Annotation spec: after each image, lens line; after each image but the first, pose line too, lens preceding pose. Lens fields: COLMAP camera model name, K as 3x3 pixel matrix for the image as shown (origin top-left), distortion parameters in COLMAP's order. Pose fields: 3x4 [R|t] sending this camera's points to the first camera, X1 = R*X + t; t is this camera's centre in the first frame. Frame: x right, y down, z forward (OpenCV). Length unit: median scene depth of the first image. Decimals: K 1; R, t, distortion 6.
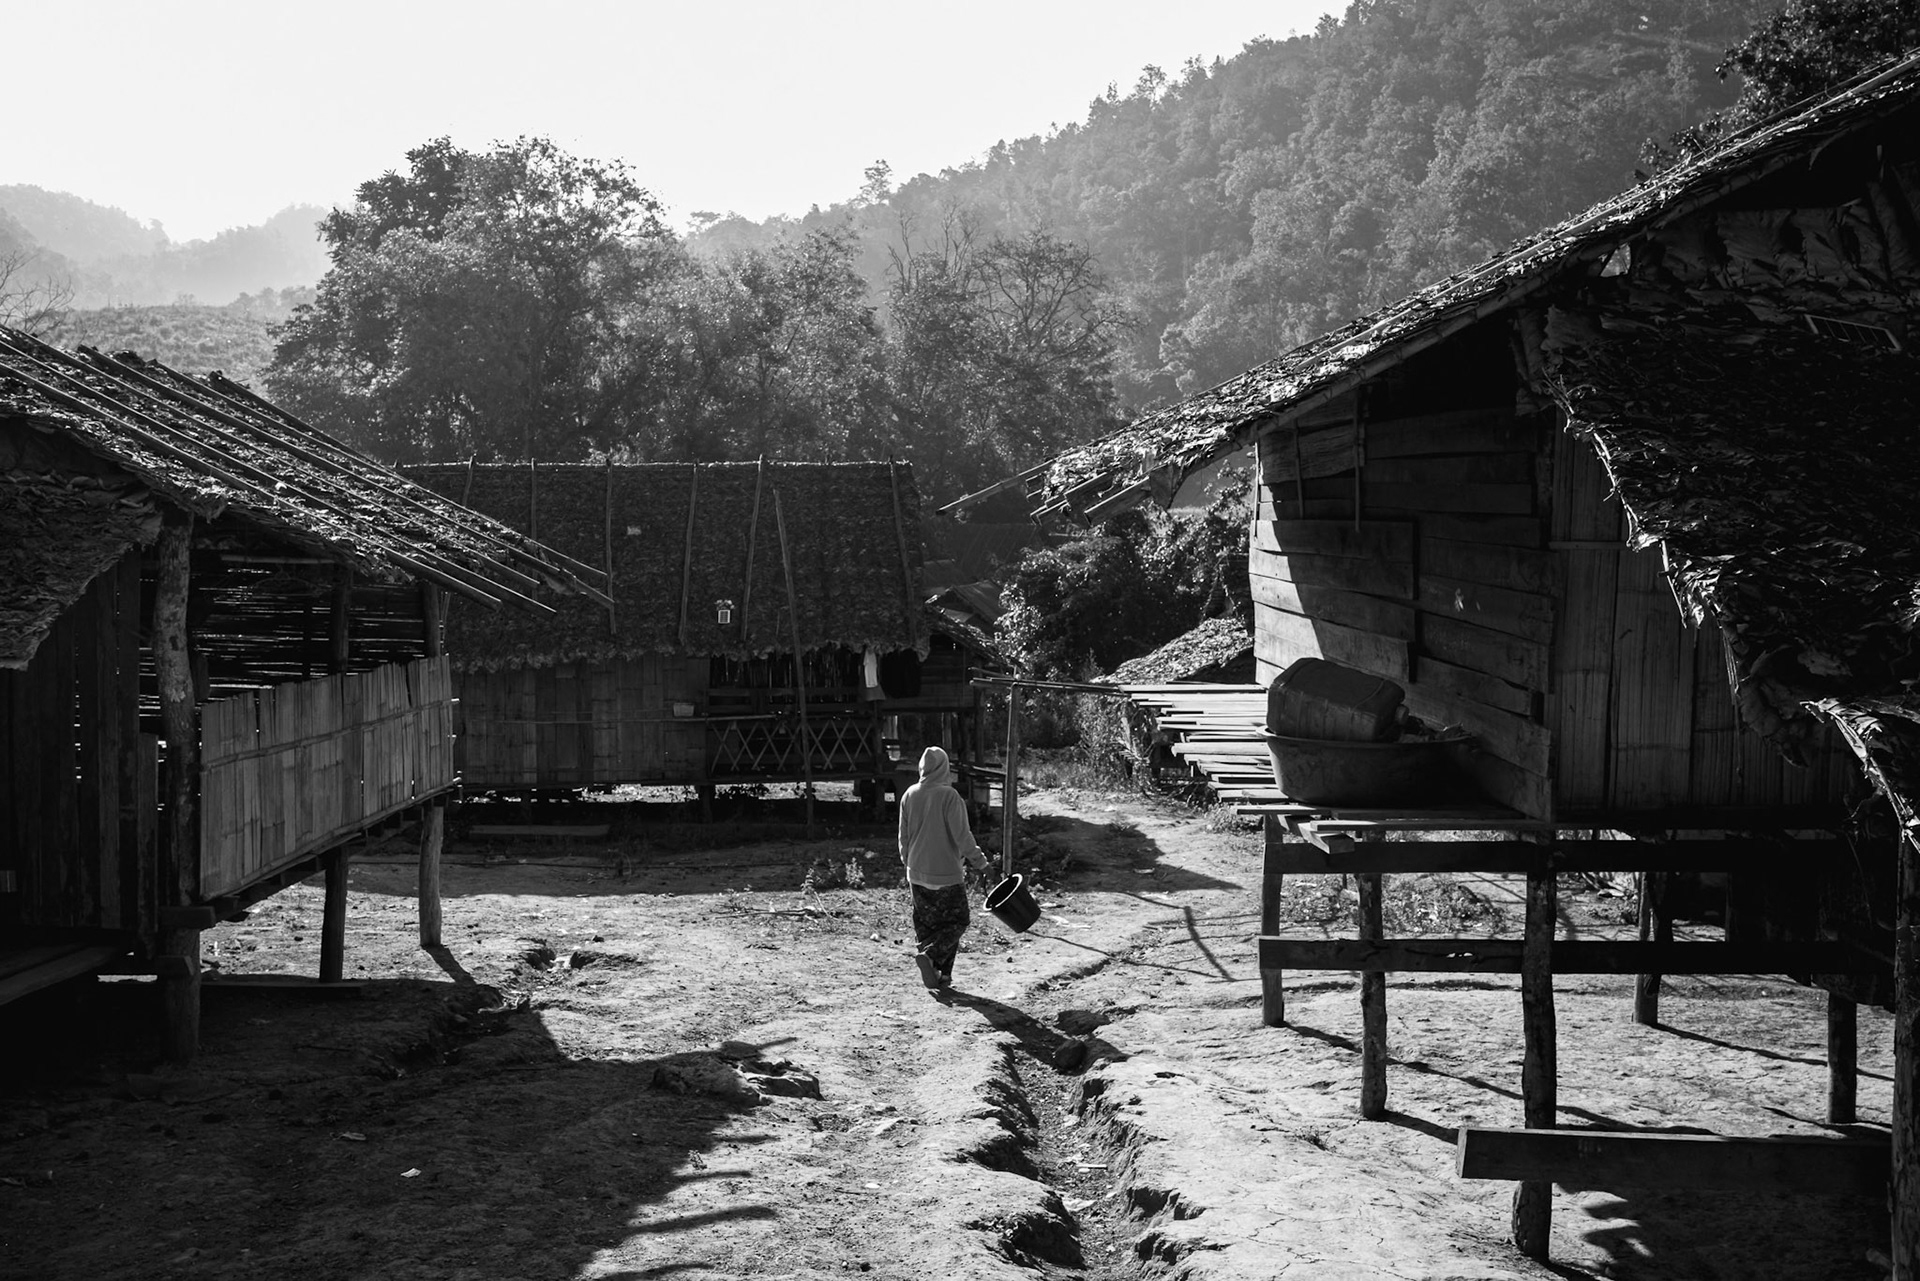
lens RADIAL K [[1807.9, 0, 960.0], [0, 1807.9, 640.5], [0, 0, 1]] dist [-0.001174, -0.013007]
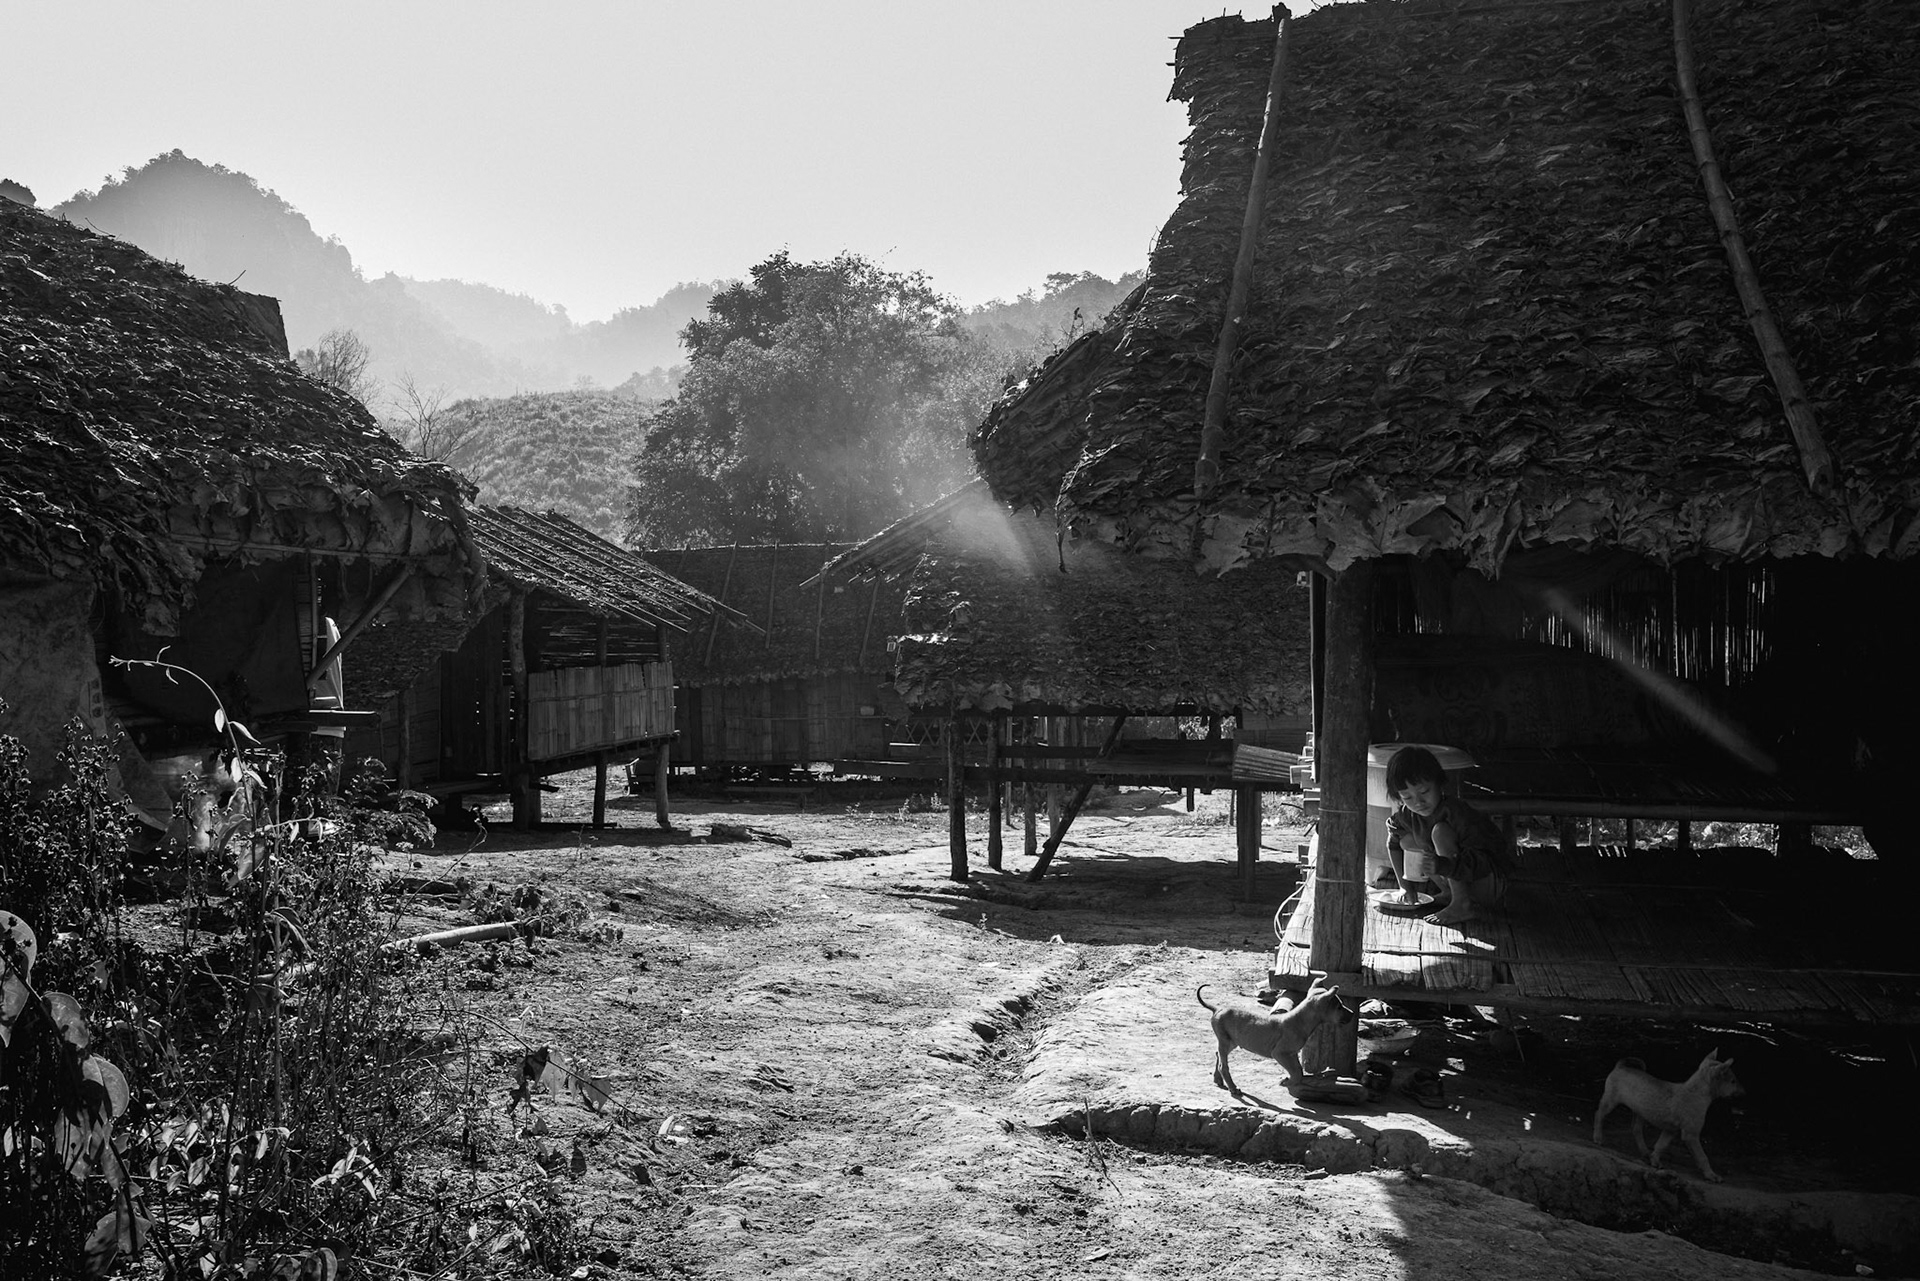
lens RADIAL K [[1775.8, 0, 960.0], [0, 1775.8, 640.5], [0, 0, 1]] dist [0.068883, 0.000848]
pose [[0.980432, -0.012853, -0.196437, 0.206039], [0.007286, 0.999552, -0.029034, 0.023610], [0.196722, 0.027035, 0.980086, -0.406520]]
